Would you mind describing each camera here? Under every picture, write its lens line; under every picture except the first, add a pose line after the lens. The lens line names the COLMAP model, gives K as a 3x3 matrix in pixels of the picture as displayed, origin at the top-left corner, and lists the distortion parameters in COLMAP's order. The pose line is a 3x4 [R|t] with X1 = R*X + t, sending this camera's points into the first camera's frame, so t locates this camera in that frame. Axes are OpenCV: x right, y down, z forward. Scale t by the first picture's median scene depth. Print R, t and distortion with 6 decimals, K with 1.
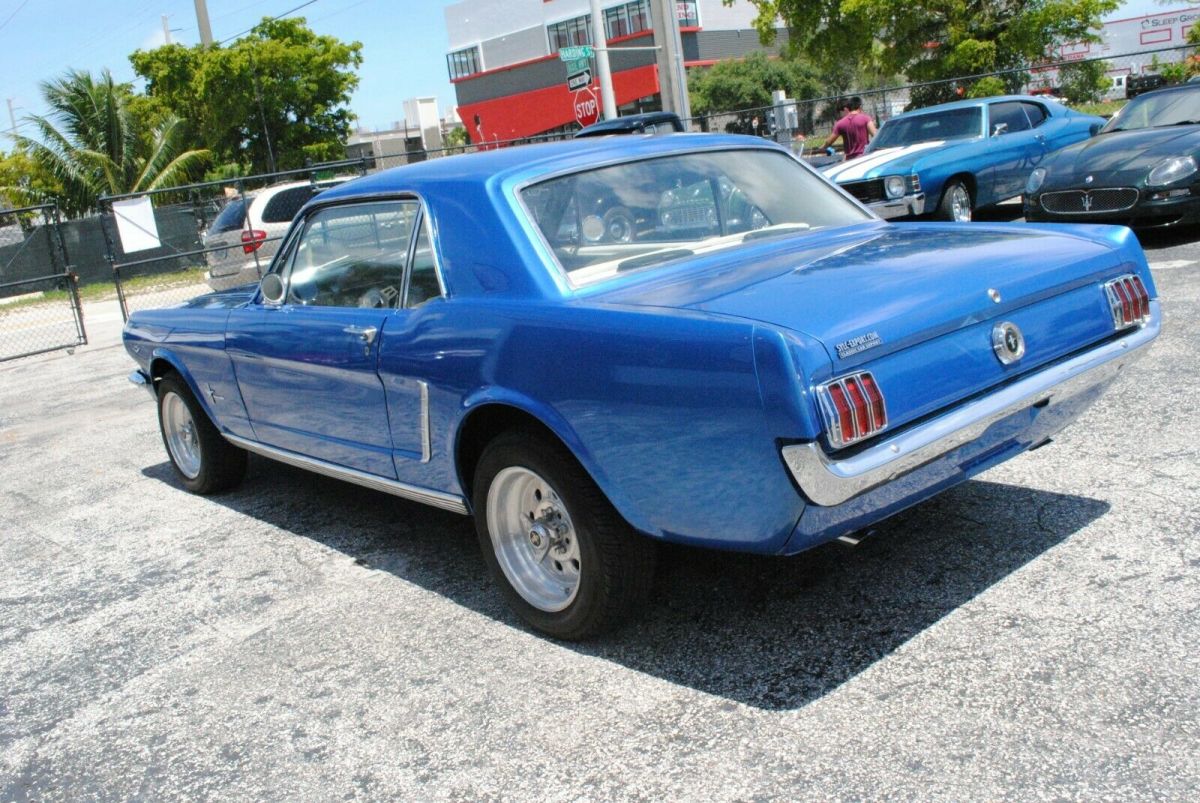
lens RADIAL K [[1109.7, 0, 600.0], [0, 1109.7, 401.5], [0, 0, 1]] dist [-0.066717, -0.000770]
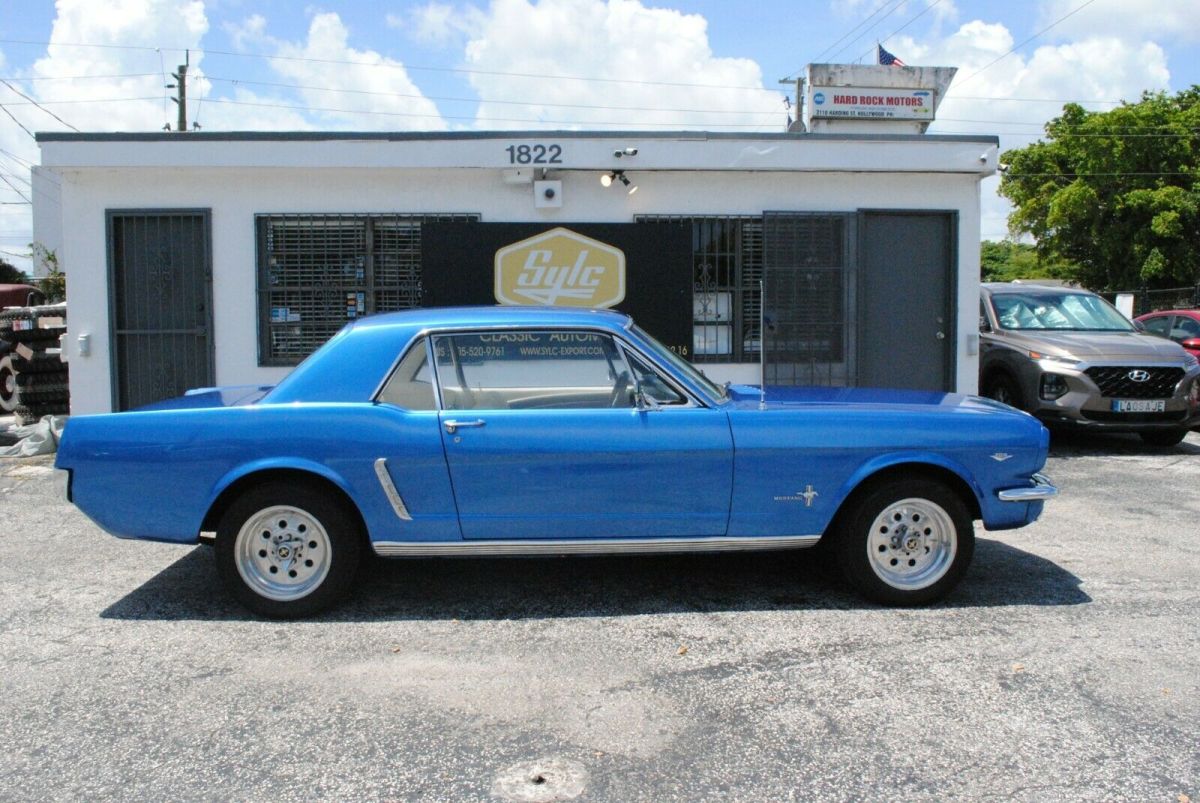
lens RADIAL K [[1068.6, 0, 600.0], [0, 1068.6, 401.5], [0, 0, 1]] dist [-0.076086, 0.006031]
pose [[-0.594131, 0.199129, -0.779330, 0.936480], [-0.090408, 0.946202, 0.310691, -0.553583], [0.799271, 0.255049, -0.544165, 1.889185]]
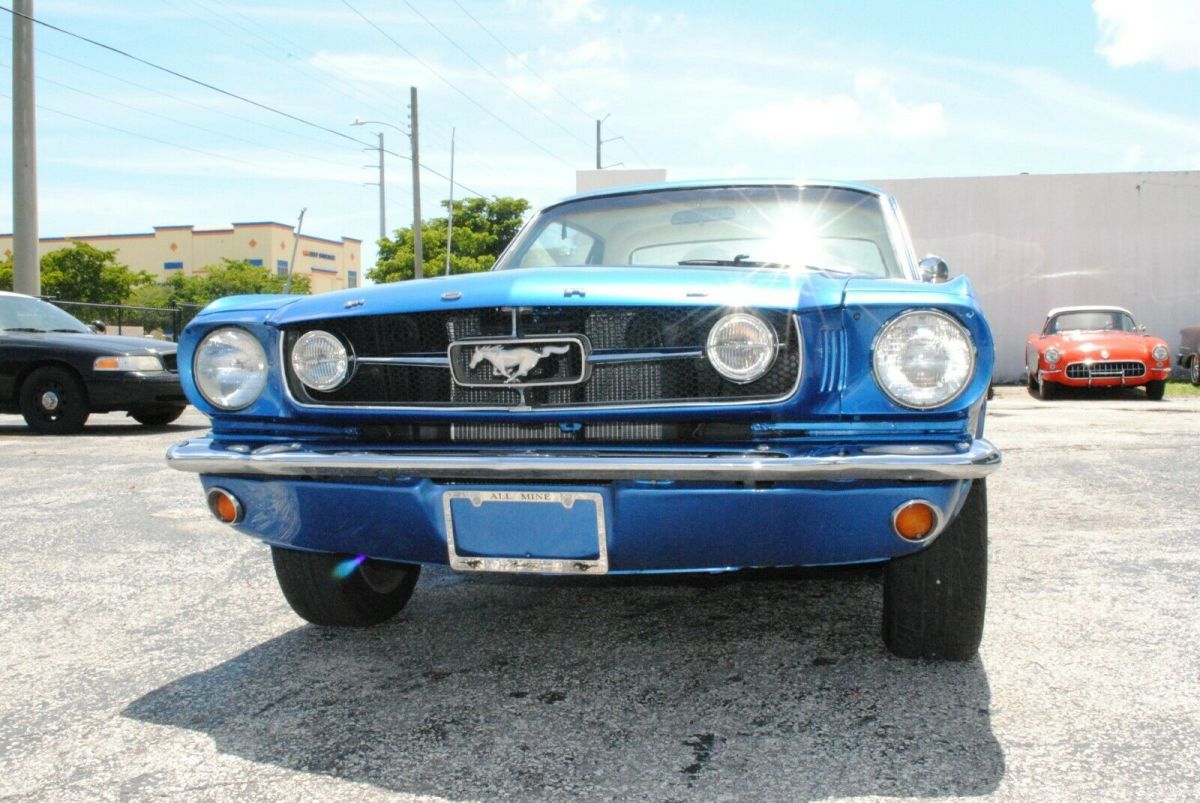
lens RADIAL K [[1109.7, 0, 600.0], [0, 1109.7, 401.5], [0, 0, 1]] dist [-0.066717, -0.000770]
pose [[-0.560471, 0.100785, 0.822018, -0.914275], [0.260240, 0.963723, 0.059278, -0.130757], [-0.786223, 0.247145, -0.566367, 1.823293]]
